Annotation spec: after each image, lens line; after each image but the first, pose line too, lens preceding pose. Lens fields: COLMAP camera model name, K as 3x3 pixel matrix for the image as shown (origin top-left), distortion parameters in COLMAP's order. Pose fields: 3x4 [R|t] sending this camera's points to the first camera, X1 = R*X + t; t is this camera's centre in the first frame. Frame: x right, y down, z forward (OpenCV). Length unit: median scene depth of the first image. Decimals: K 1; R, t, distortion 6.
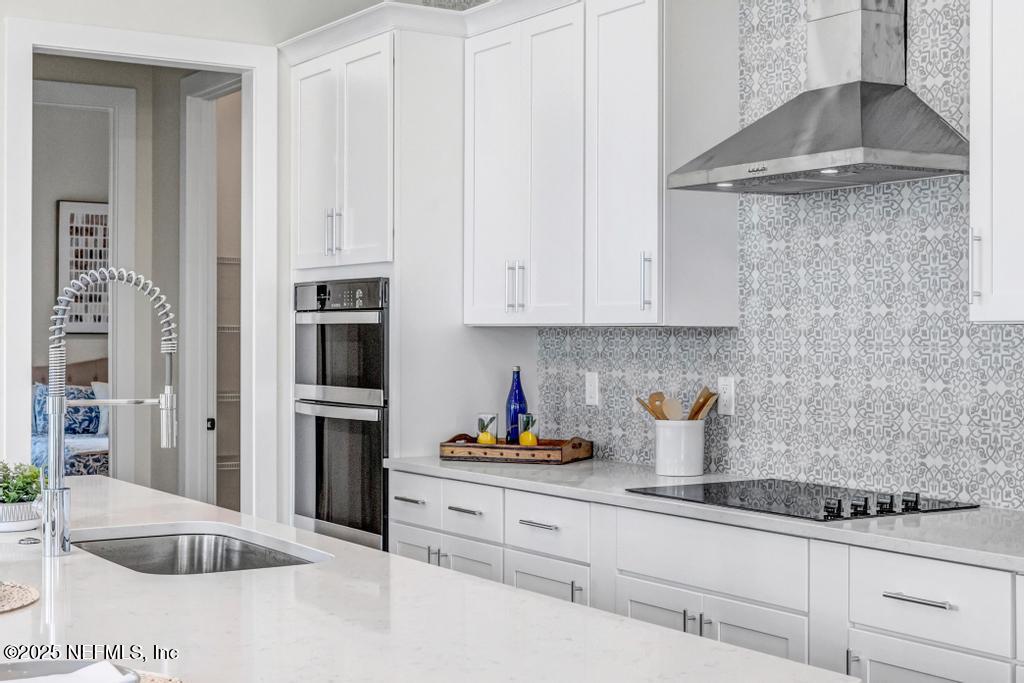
lens RADIAL K [[1505.1, 0, 512.2], [0, 1505.1, 340.6], [0, 0, 1]] dist [0.011327, 0.000000]
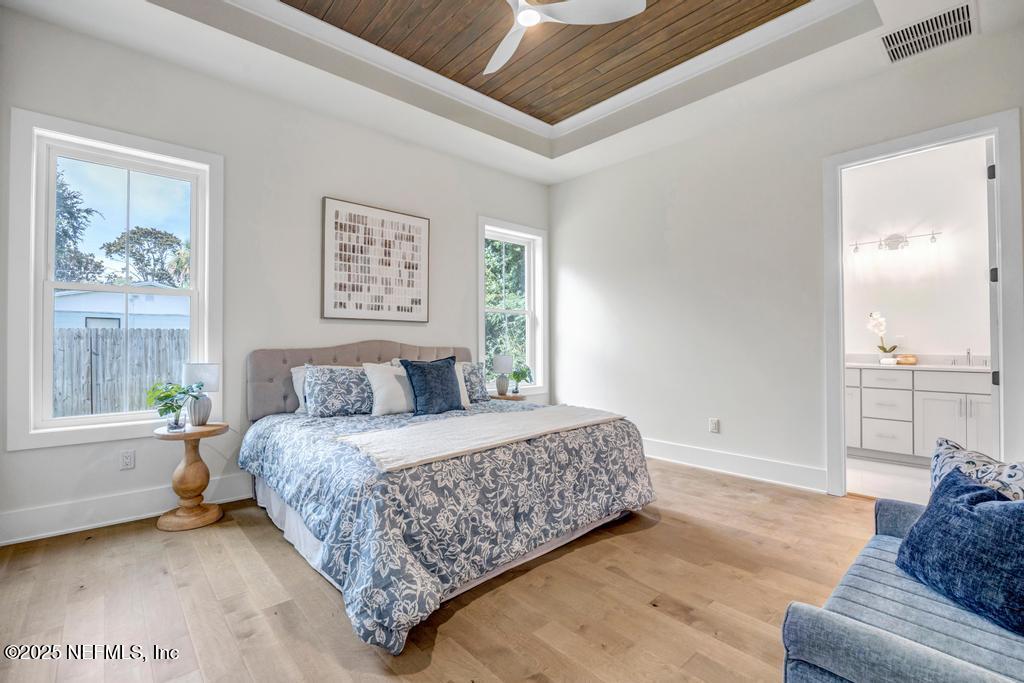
lens RADIAL K [[448.6, 0, 508.2], [0, 448.6, 340.1], [0, 0, 1]] dist [-0.004331, -0.000366]
pose [[0.985502, -0.000180, 0.169664, -0.223360], [0.001918, 0.999947, -0.010084, 0.014602], [-0.169653, 0.010263, 0.985450, 0.652980]]
